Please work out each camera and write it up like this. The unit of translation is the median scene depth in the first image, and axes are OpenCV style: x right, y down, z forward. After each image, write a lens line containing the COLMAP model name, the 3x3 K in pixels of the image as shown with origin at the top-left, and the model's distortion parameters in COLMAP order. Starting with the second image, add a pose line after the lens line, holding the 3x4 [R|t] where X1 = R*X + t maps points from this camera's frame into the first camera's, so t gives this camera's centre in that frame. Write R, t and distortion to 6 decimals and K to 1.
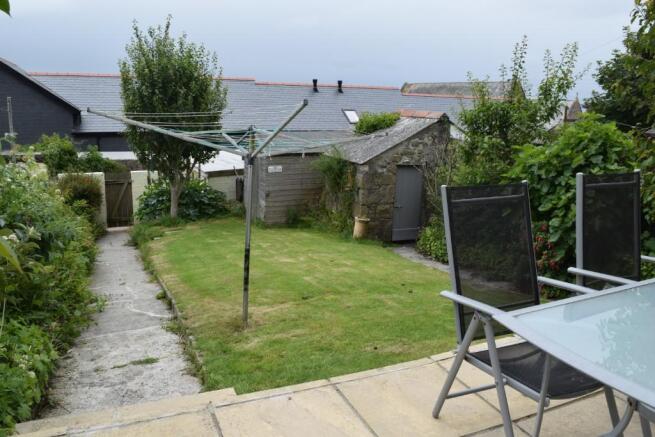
lens RADIAL K [[516.8, 0, 327.8], [0, 516.8, 220.5], [0, 0, 1]] dist [-0.090210, 0.001685]
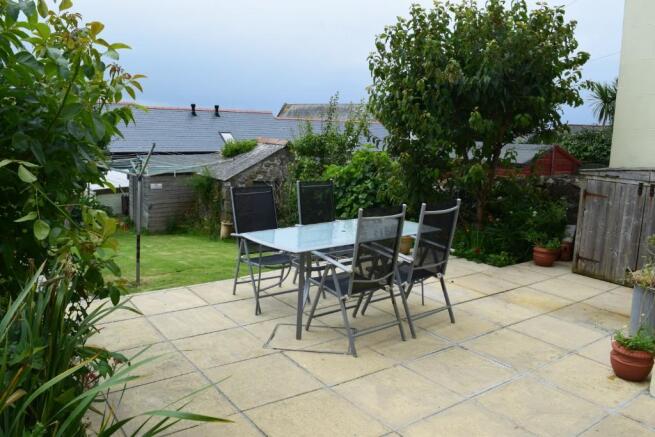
lens RADIAL K [[516.8, 0, 327.7], [0, 516.8, 215.9], [0, 0, 1]] dist [-0.090210, 0.001685]
pose [[0.975659, -0.026515, 0.217685, 0.031470], [0.035978, 0.998567, -0.039624, 0.036343], [-0.216322, 0.046492, 0.975214, -0.291868]]
